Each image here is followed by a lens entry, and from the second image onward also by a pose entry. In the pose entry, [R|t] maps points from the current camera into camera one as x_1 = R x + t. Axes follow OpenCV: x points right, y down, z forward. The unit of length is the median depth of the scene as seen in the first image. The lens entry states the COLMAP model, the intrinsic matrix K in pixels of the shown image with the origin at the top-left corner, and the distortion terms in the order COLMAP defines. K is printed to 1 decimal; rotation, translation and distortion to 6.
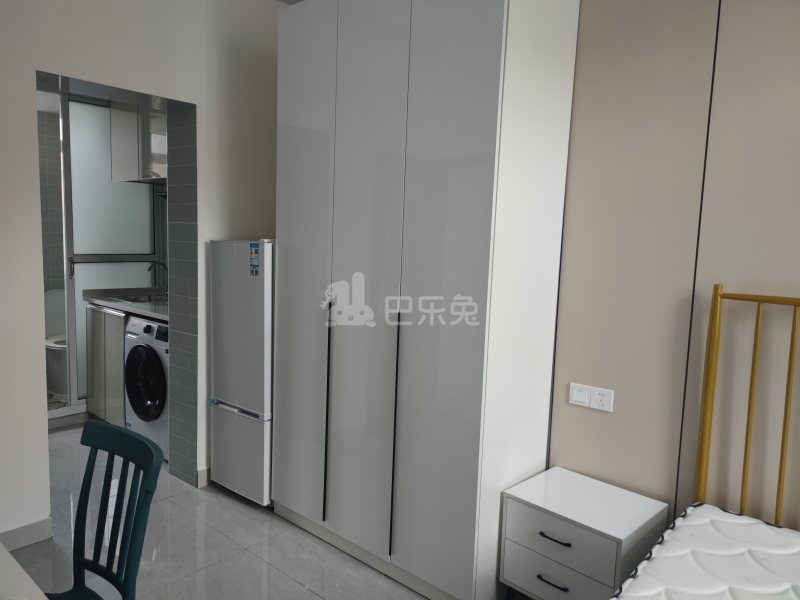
lens RADIAL K [[584.1, 0, 400.6], [0, 584.1, 302.9], [0, 0, 1]] dist [0.044156, -0.036090]
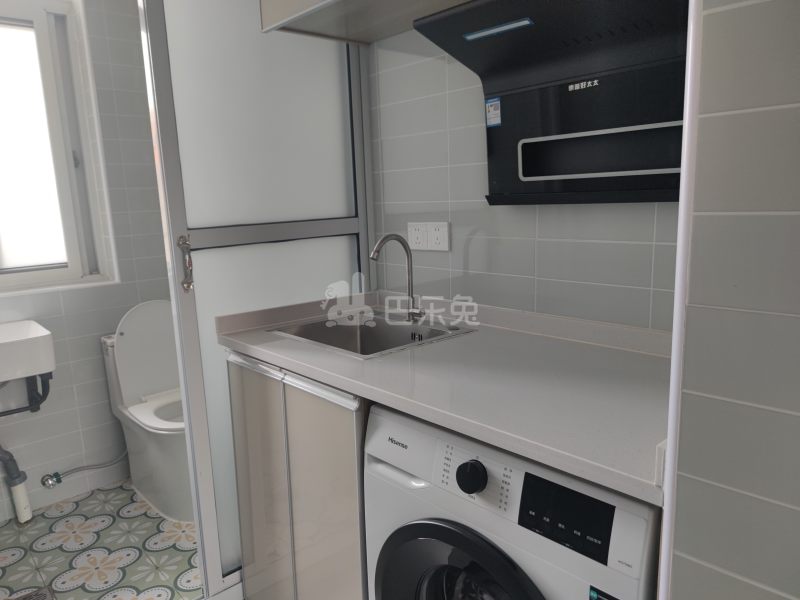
lens RADIAL K [[584.1, 0, 400.6], [0, 584.1, 306.6], [0, 0, 1]] dist [0.044156, -0.036090]
pose [[0.990997, -0.046392, -0.125587, -0.406871], [0.055586, 0.995946, 0.070724, -0.055657], [0.121796, -0.077068, 0.989559, 0.696357]]
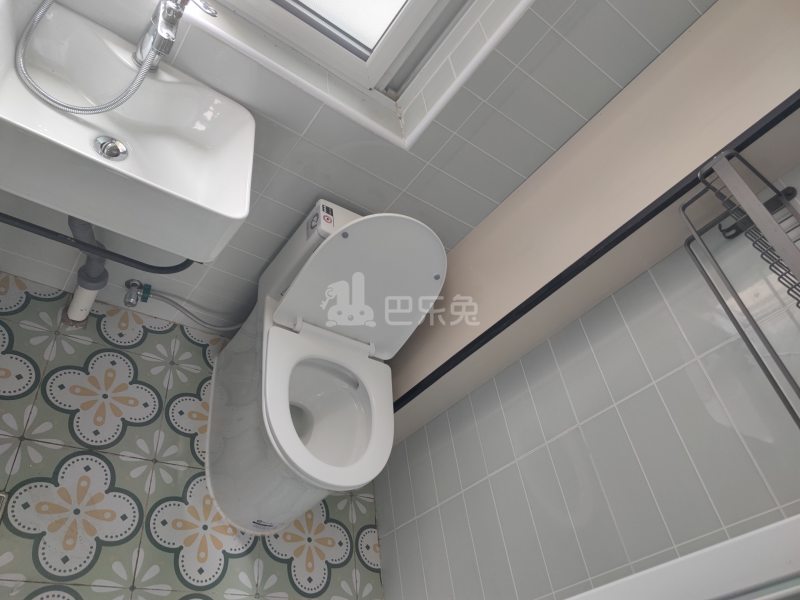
lens RADIAL K [[584.1, 0, 399.2], [0, 584.1, 306.9], [0, 0, 1]] dist [0.044156, -0.036090]
pose [[0.630969, 0.761274, -0.149465, -0.686914], [-0.636375, 0.618066, 0.461542, -0.162395], [0.443739, -0.196103, 0.874436, 0.986146]]
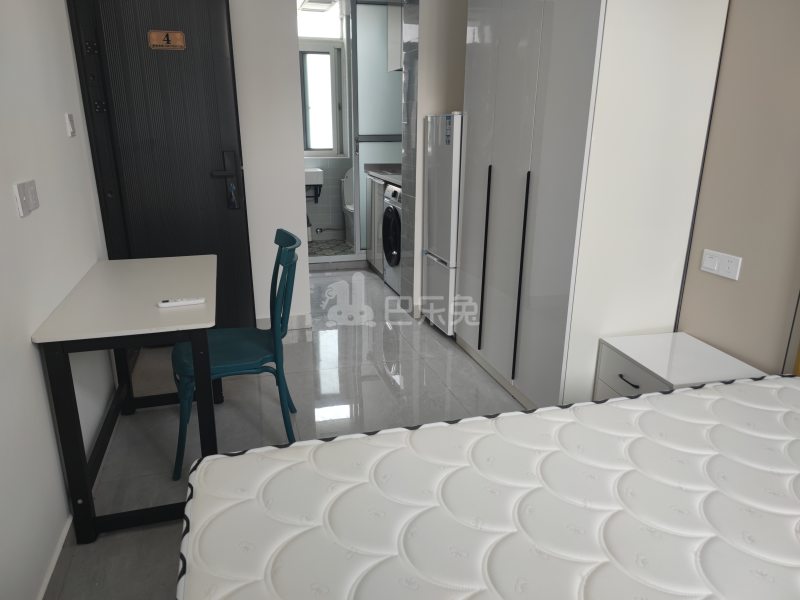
lens RADIAL K [[584.1, 0, 397.1], [0, 584.1, 306.6], [0, 0, 1]] dist [0.044156, -0.036090]
pose [[0.842899, 0.133607, -0.521221, 0.247217], [-0.036653, 0.980689, 0.192110, 0.038729], [0.536823, -0.142825, 0.831518, -0.066982]]
